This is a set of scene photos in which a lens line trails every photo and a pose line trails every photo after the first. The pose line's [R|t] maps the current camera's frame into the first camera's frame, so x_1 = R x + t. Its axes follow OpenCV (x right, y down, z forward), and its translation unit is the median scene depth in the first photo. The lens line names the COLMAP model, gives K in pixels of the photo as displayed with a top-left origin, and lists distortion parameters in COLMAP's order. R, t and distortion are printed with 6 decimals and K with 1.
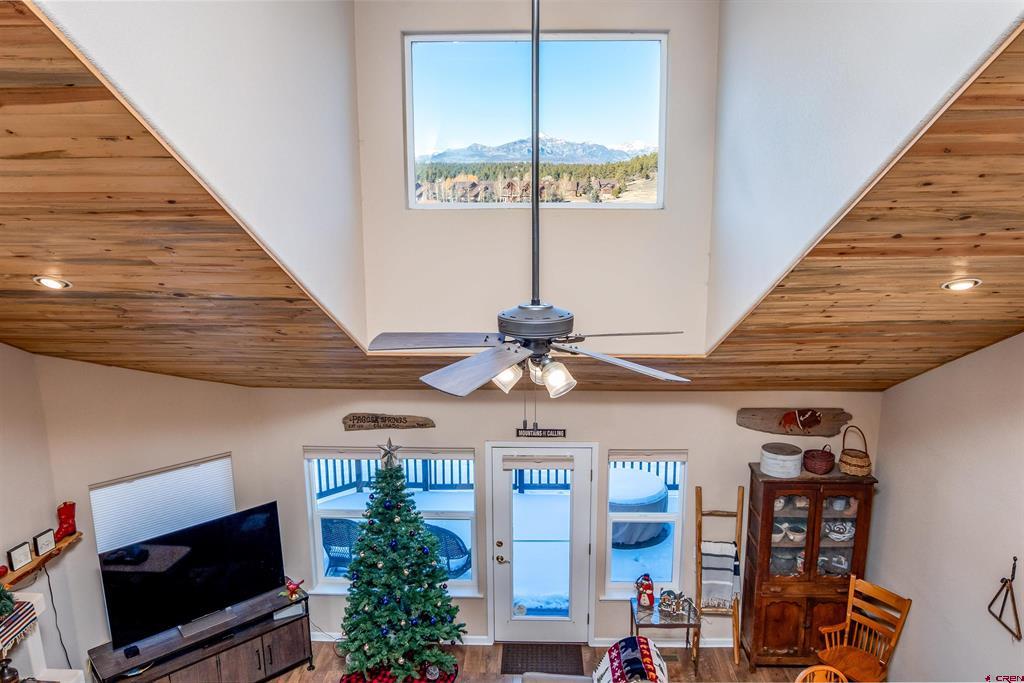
lens RADIAL K [[665.8, 0, 527.4], [0, 665.8, 343.0], [0, 0, 1]] dist [-0.006877, -0.001192]
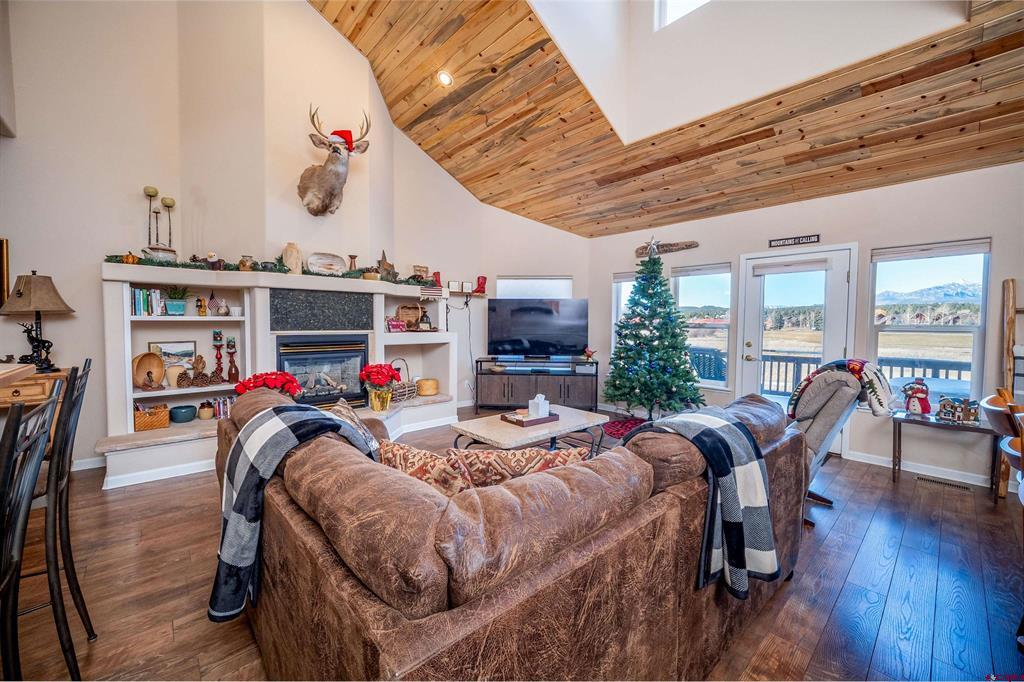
lens RADIAL K [[399.0, 0, 555.1], [0, 399.0, 347.1], [0, 0, 1]] dist [0.001139, 0.000255]
pose [[0.732889, 0.025400, -0.679874, 0.186577], [-0.125679, 0.987159, -0.098599, 0.425624], [0.668640, 0.157708, 0.726670, 0.278984]]
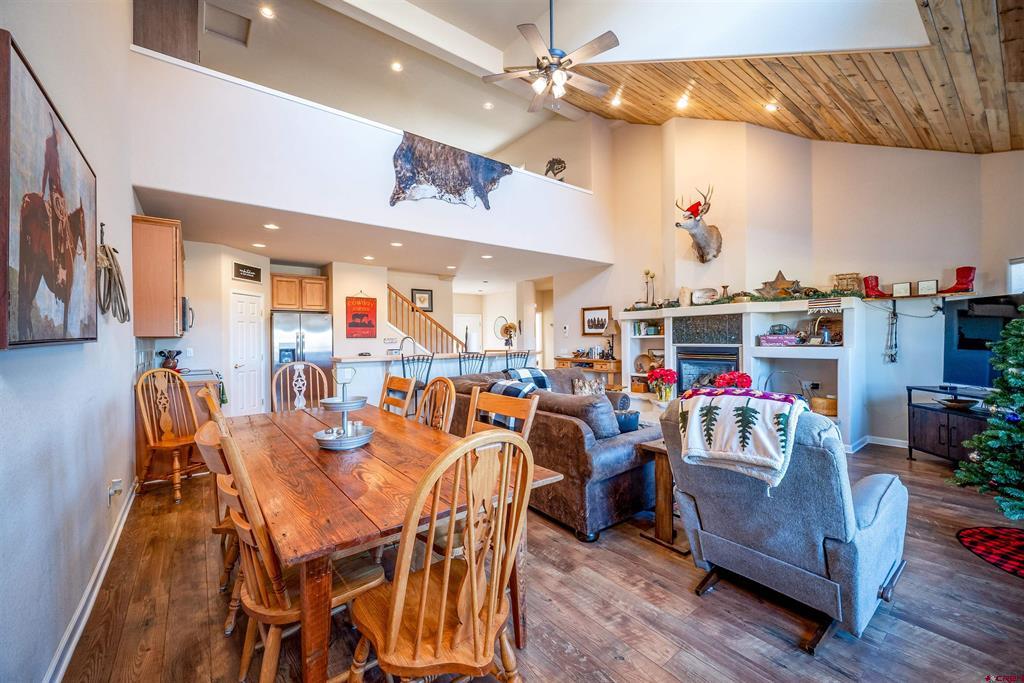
lens RADIAL K [[417.5, 0, 496.6], [0, 417.5, 347.9], [0, 0, 1]] dist [0.002974, -0.002254]
pose [[-0.784168, 0.001630, -0.620546, 0.432204], [-0.128102, 0.978032, 0.164449, 0.294692], [0.607182, 0.208449, -0.766732, 0.944236]]
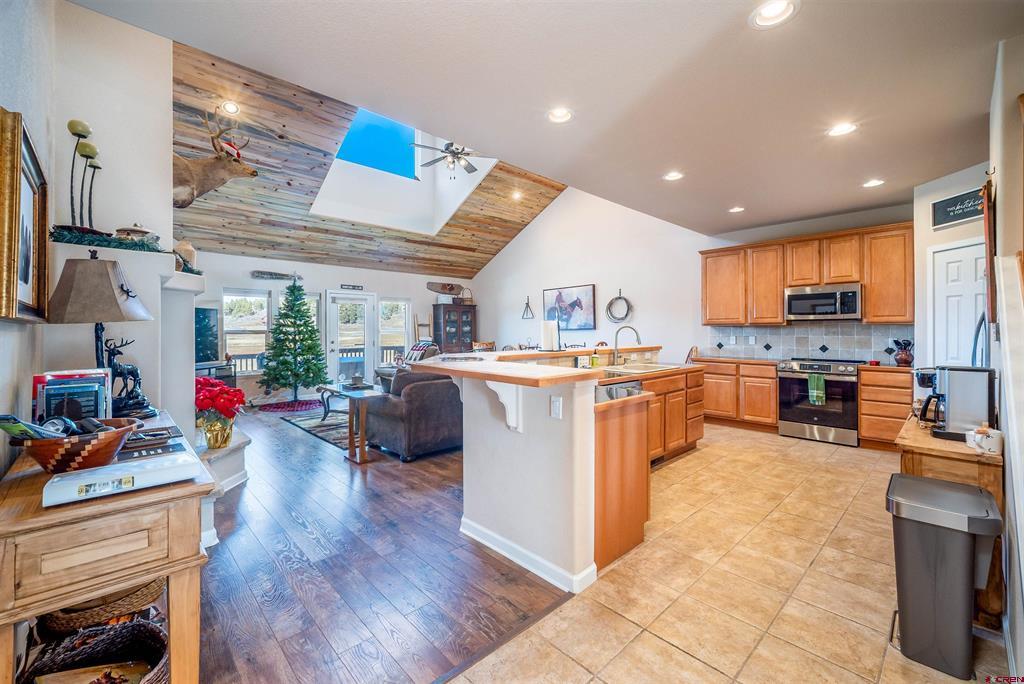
lens RADIAL K [[417.5, 0, 500.1], [0, 417.5, 329.8], [0, 0, 1]] dist [0.002974, -0.002254]
pose [[0.705989, -0.022747, 0.707857, -0.586677], [0.156867, 0.979681, -0.124970, 0.505684], [-0.690632, 0.199267, 0.695212, -0.215239]]
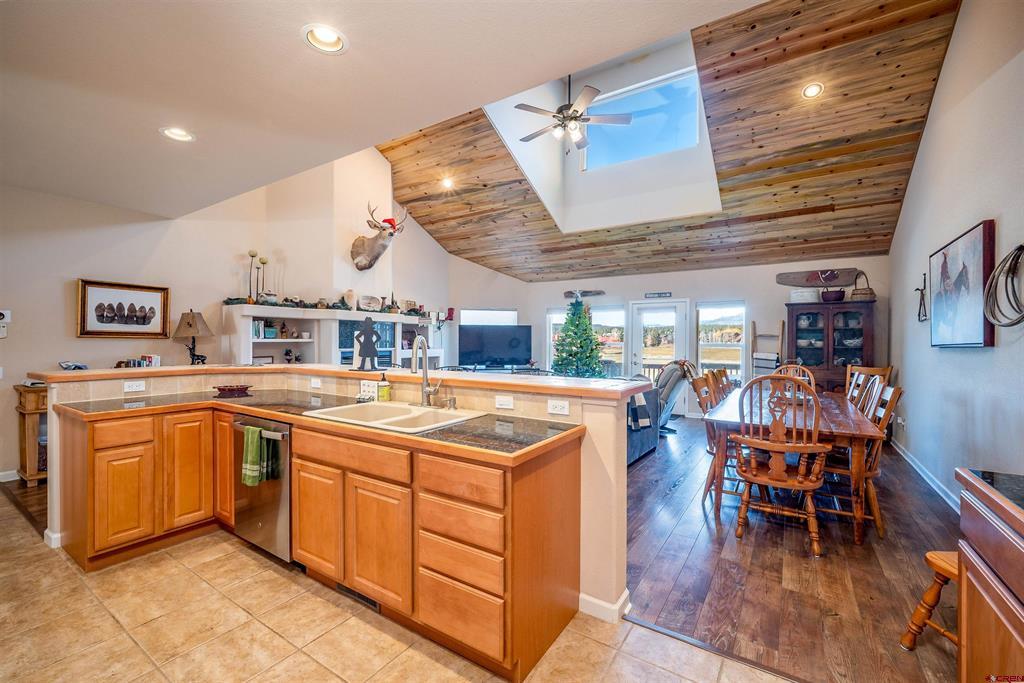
lens RADIAL K [[417.5, 0, 541.3], [0, 417.5, 343.6], [0, 0, 1]] dist [0.002974, -0.002254]
pose [[0.873217, -0.012027, -0.487183, 0.308984], [-0.084326, 0.980887, -0.175359, 0.508515], [0.479980, 0.194209, 0.855513, -0.153529]]
